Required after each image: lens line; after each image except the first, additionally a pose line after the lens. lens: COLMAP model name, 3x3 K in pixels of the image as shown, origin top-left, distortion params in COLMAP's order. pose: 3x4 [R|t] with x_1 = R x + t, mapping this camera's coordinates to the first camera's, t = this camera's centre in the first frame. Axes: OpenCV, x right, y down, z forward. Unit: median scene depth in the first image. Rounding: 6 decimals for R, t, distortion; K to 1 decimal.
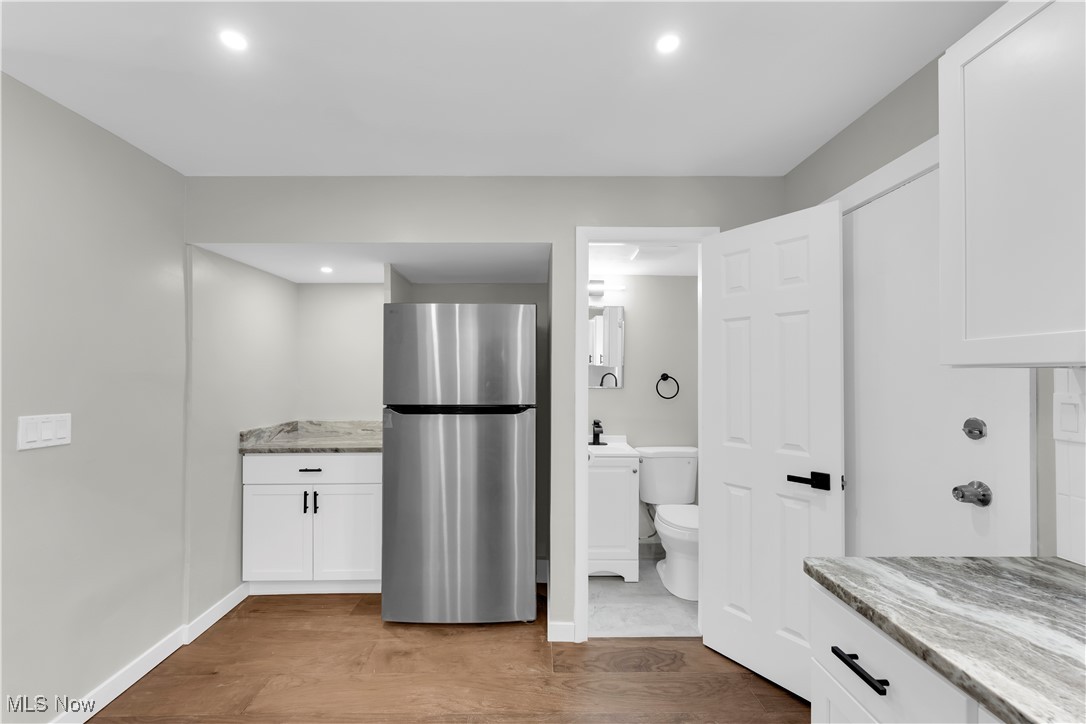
lens RADIAL K [[443.0, 0, 540.3], [0, 443.0, 364.9], [0, 0, 1]] dist [0.002746, -0.000473]
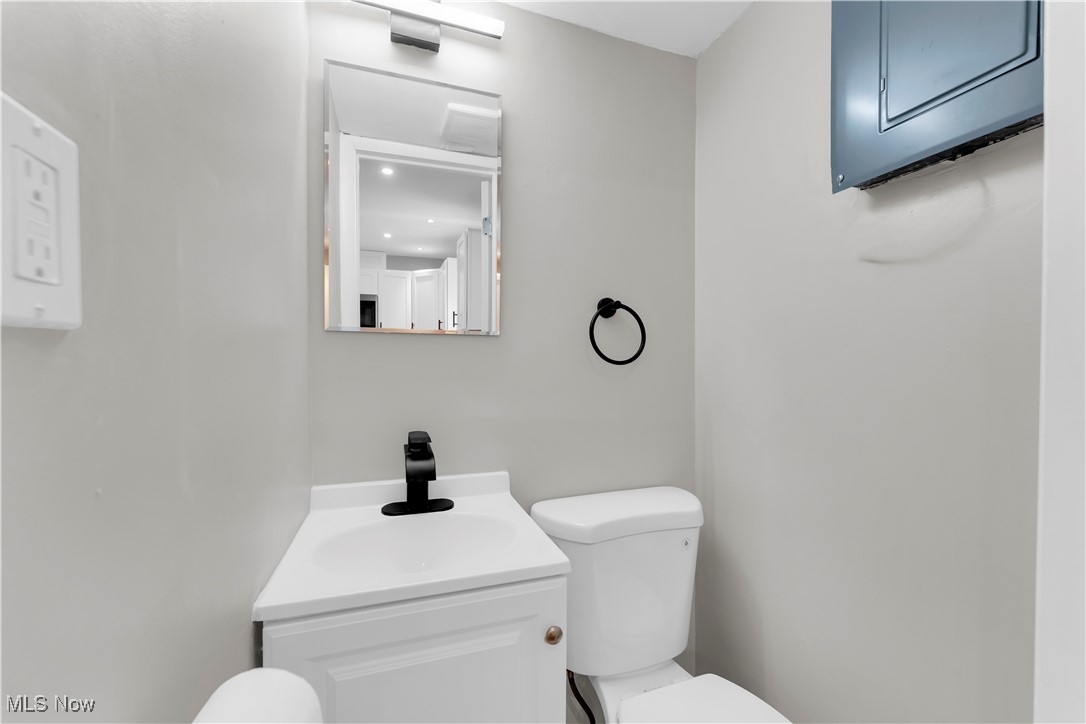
lens RADIAL K [[443.0, 0, 543.2], [0, 443.0, 354.5], [0, 0, 1]] dist [0.002746, -0.000473]
pose [[0.949198, -0.002099, 0.314674, 0.111495], [-0.001890, 0.999922, 0.012370, 0.062780], [-0.314675, -0.012337, 0.949119, 0.665558]]
